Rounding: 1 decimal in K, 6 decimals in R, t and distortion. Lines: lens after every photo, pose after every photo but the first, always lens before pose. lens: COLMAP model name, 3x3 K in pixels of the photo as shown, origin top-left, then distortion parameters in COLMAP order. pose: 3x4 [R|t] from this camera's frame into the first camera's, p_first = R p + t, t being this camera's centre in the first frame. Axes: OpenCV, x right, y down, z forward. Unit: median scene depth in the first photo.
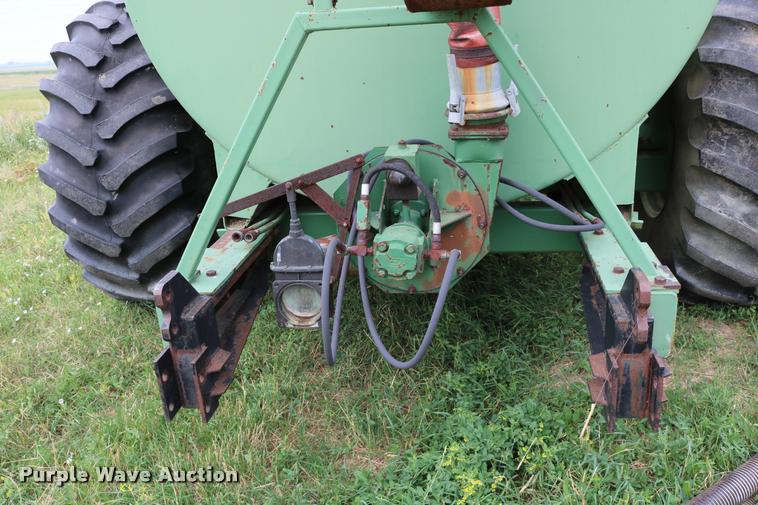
lens RADIAL K [[685.4, 0, 379.0], [0, 685.4, 252.5], [0, 0, 1]] dist [-0.148660, 0.137181]
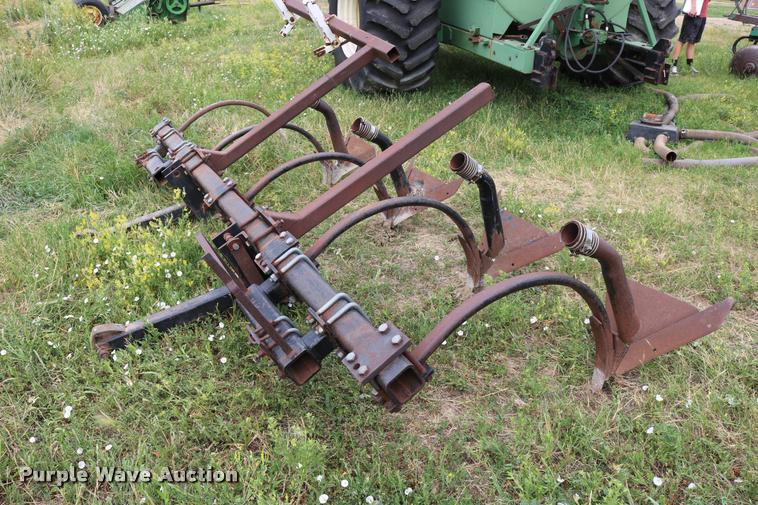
lens RADIAL K [[685.4, 0, 379.0], [0, 685.4, 252.5], [0, 0, 1]] dist [-0.148660, 0.137181]
pose [[0.890225, -0.114814, 0.440814, -2.045341], [0.072290, 0.991059, 0.112140, 0.497881], [-0.449748, -0.067963, 0.890566, -1.210637]]
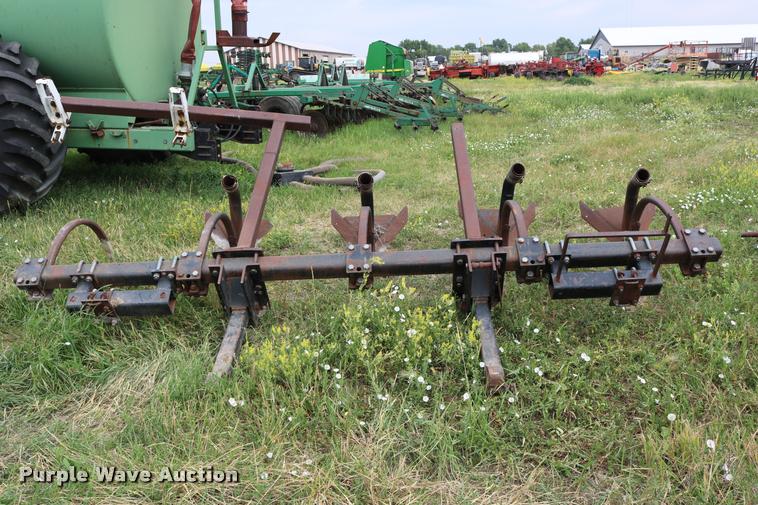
lens RADIAL K [[685.4, 0, 379.0], [0, 685.4, 252.5], [0, 0, 1]] dist [-0.148660, 0.137181]
pose [[0.022114, -0.223391, 0.974478, -3.135270], [0.325767, 0.923129, 0.204227, 0.210394], [-0.945191, 0.312937, 0.093188, 0.059333]]
